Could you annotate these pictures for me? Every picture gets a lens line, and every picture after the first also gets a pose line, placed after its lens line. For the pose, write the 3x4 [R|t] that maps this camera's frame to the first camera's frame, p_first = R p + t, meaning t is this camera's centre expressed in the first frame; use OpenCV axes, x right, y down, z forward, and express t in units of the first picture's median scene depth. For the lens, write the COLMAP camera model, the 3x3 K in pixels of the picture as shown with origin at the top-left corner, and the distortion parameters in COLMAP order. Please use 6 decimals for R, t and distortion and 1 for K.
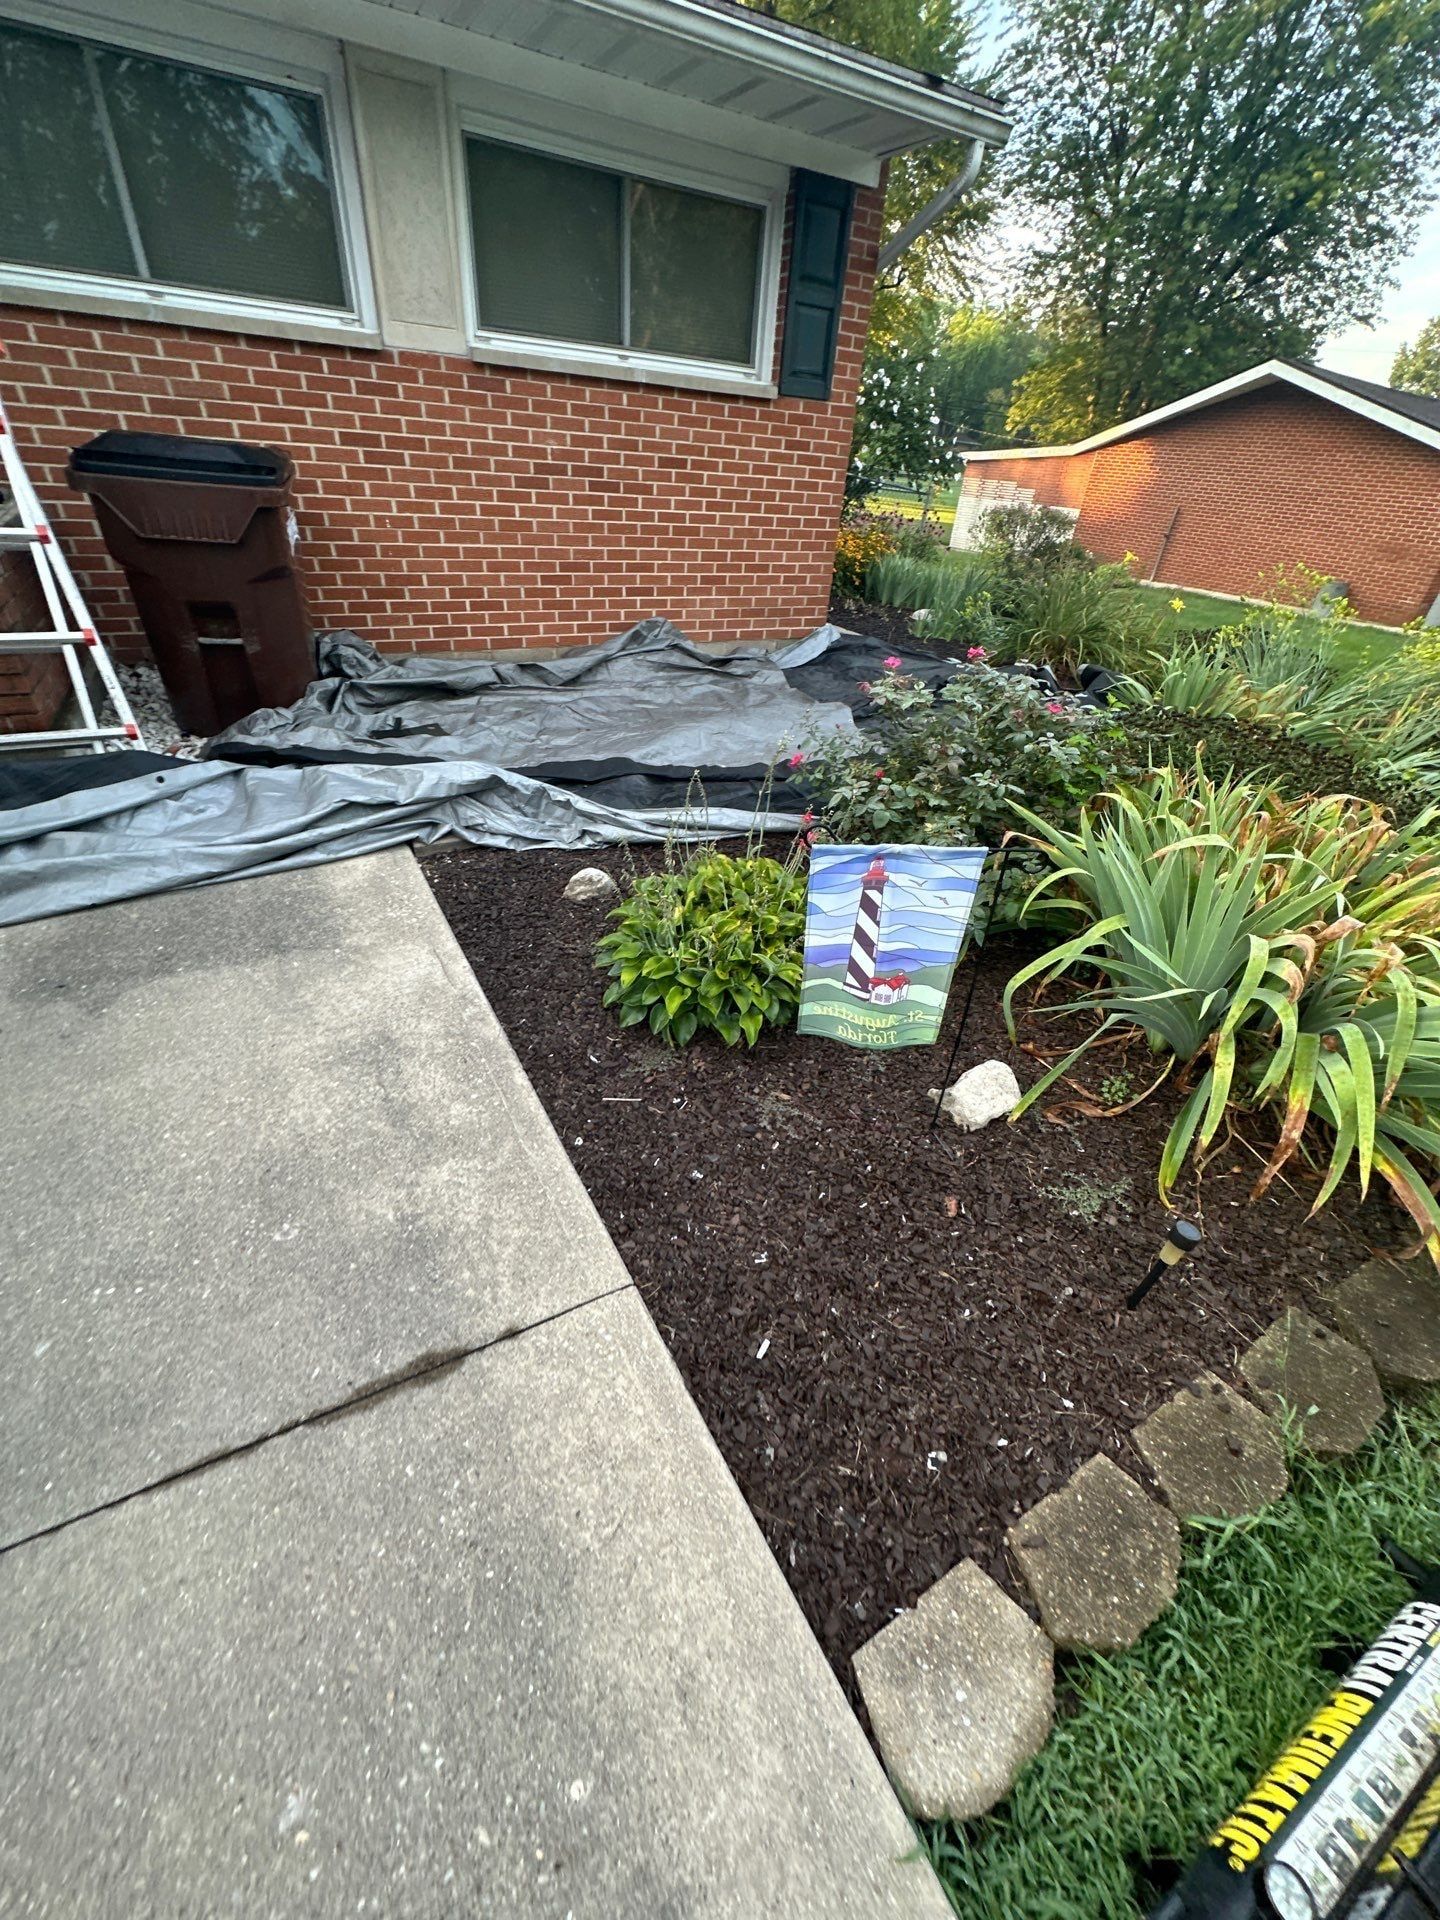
lens RADIAL K [[764.9, 0, 714.2], [0, 764.9, 974.6], [0, 0, 1]] dist [-0.003661, 0.000339]
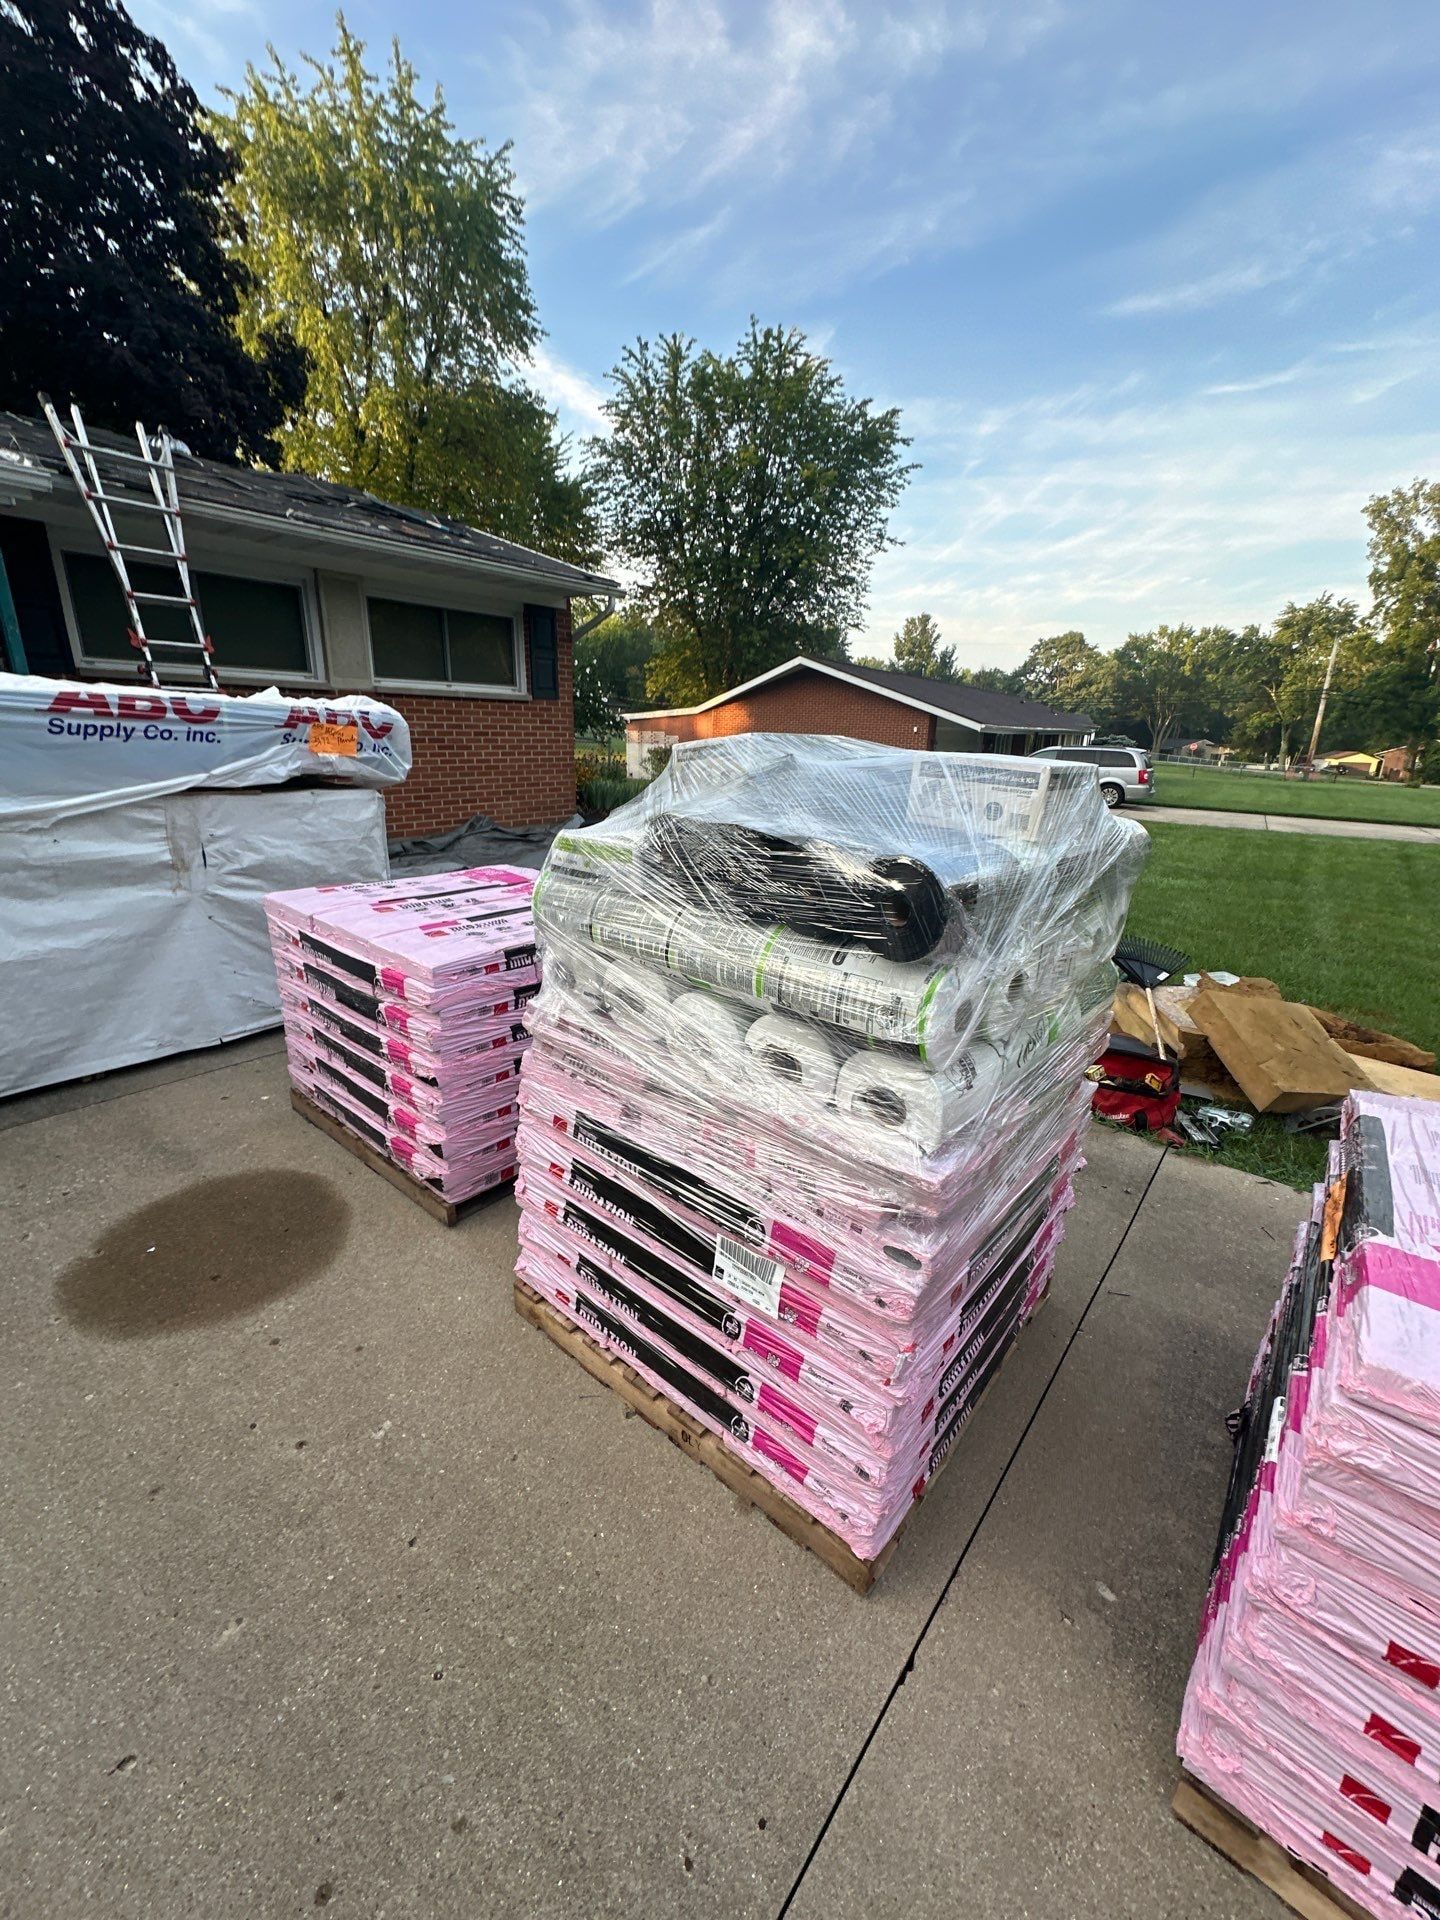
lens RADIAL K [[764.9, 0, 714.2], [0, 764.9, 974.6], [0, 0, 1]] dist [-0.003661, 0.000339]
pose [[0.926003, -0.161081, 0.341425, -0.044490], [0.246769, 0.942707, -0.224520, 0.071013], [-0.285698, 0.292159, 0.912699, -0.111423]]
